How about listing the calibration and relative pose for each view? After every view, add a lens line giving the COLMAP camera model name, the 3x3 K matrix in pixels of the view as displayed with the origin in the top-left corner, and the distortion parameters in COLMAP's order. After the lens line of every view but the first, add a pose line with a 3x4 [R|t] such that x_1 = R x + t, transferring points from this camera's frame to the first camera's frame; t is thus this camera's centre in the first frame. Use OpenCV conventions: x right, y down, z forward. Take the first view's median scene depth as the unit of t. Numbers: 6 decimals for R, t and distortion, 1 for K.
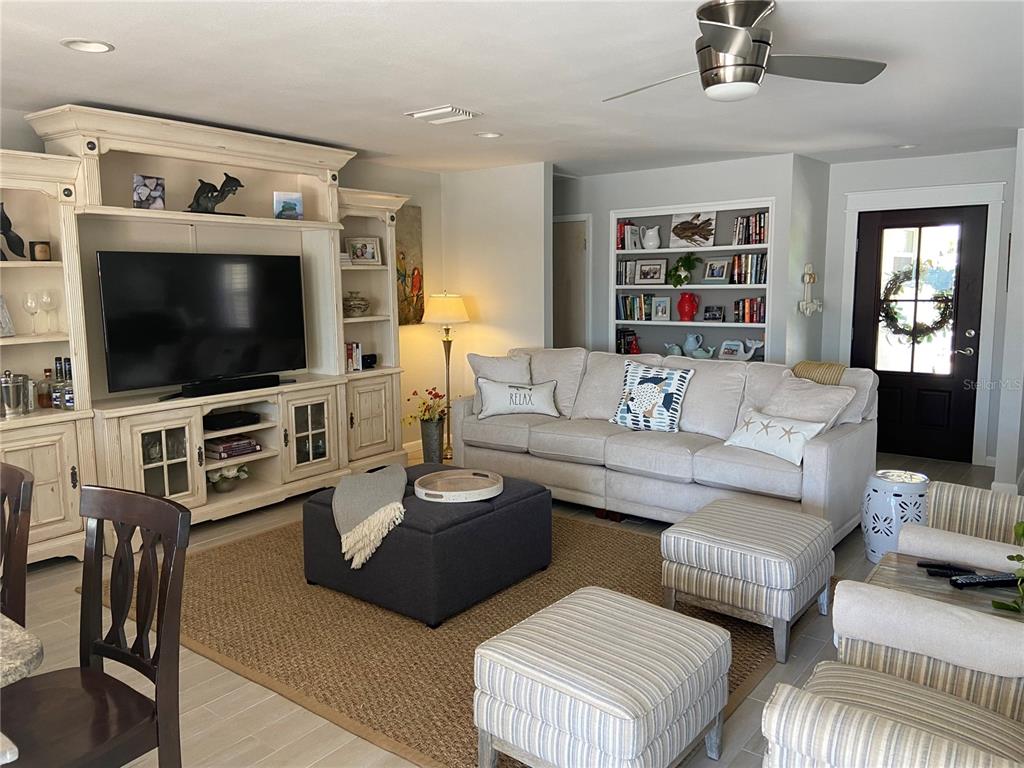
lens RADIAL K [[776.2, 0, 514.2], [0, 776.2, 378.5], [0, 0, 1]] dist [0.138990, -0.162710]
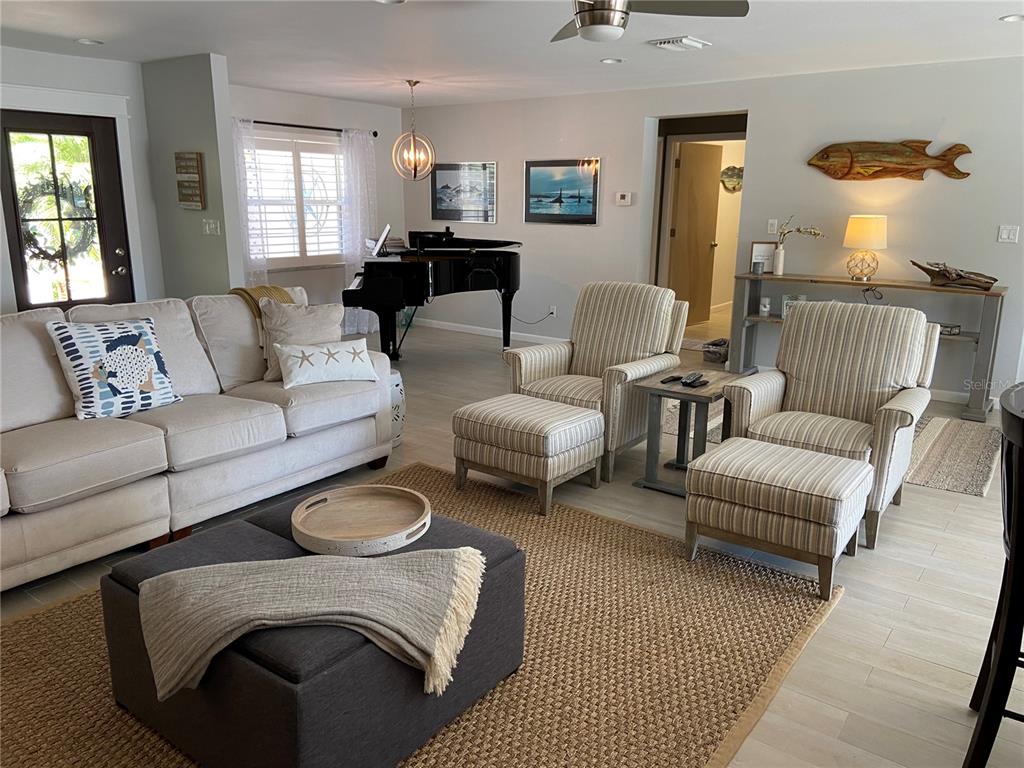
lens RADIAL K [[776.2, 0, 514.2], [0, 776.2, 378.5], [0, 0, 1]] dist [0.138990, -0.162710]
pose [[-0.001409, -0.222198, 0.975000, -0.405420], [0.117244, 0.968240, 0.220827, -0.063226], [-0.993102, 0.114625, 0.024687, 0.494360]]
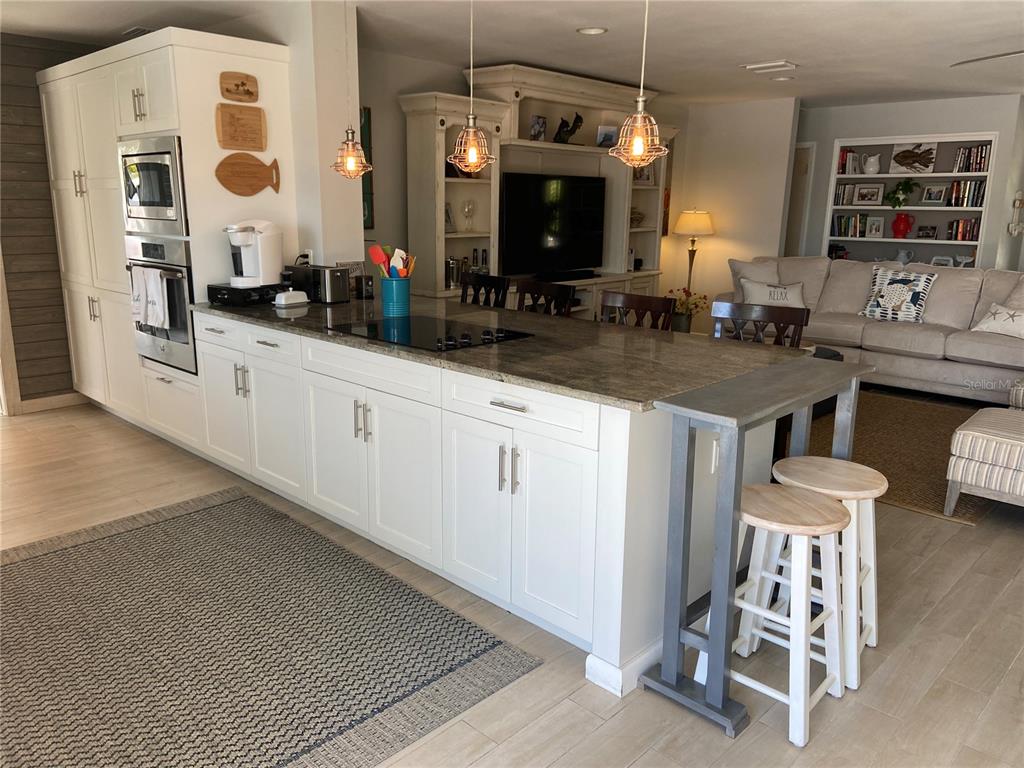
lens RADIAL K [[776.2, 0, 514.2], [0, 776.2, 378.5], [0, 0, 1]] dist [0.138990, -0.162710]
pose [[0.994128, 0.048190, -0.096887, -0.237919], [-0.038908, 0.994668, 0.095510, 0.045659], [0.100973, -0.091179, 0.990702, -0.261666]]
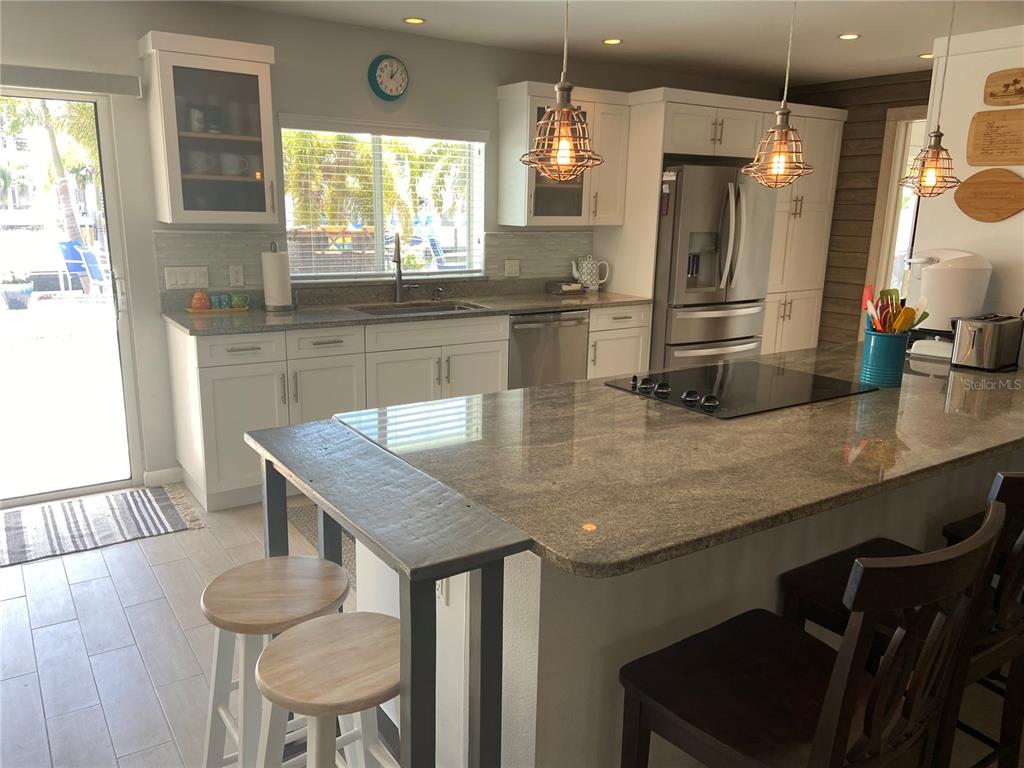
lens RADIAL K [[777.5, 0, 507.1], [0, 777.5, 384.3], [0, 0, 1]] dist [0.134034, -0.151497]
pose [[-0.322921, 0.222233, -0.919964, 0.071855], [-0.129293, 0.952569, 0.275493, -0.032781], [0.937553, 0.207908, -0.278871, 0.230920]]
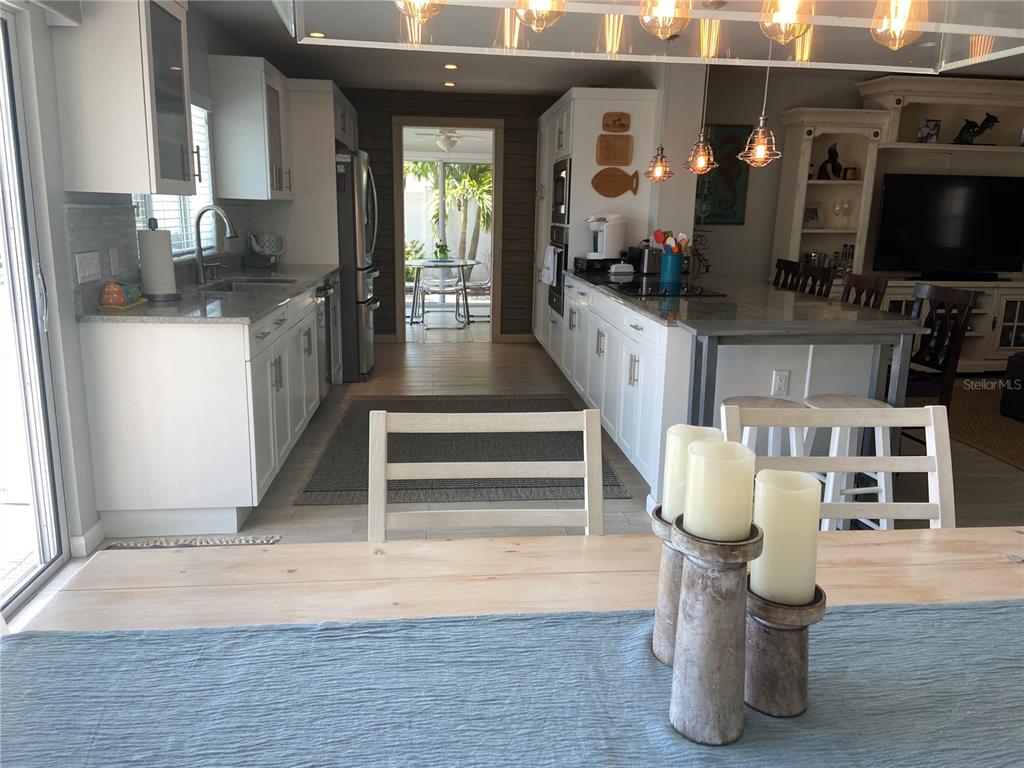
lens RADIAL K [[781.7, 0, 512.0], [0, 781.7, 384.0], [0, 0, 1]] dist [0.106763, -0.153429]
pose [[0.682891, 0.186400, -0.706339, 0.081314], [-0.119757, 0.982383, 0.143466, 0.063963], [0.720637, -0.013383, 0.693183, -0.356008]]
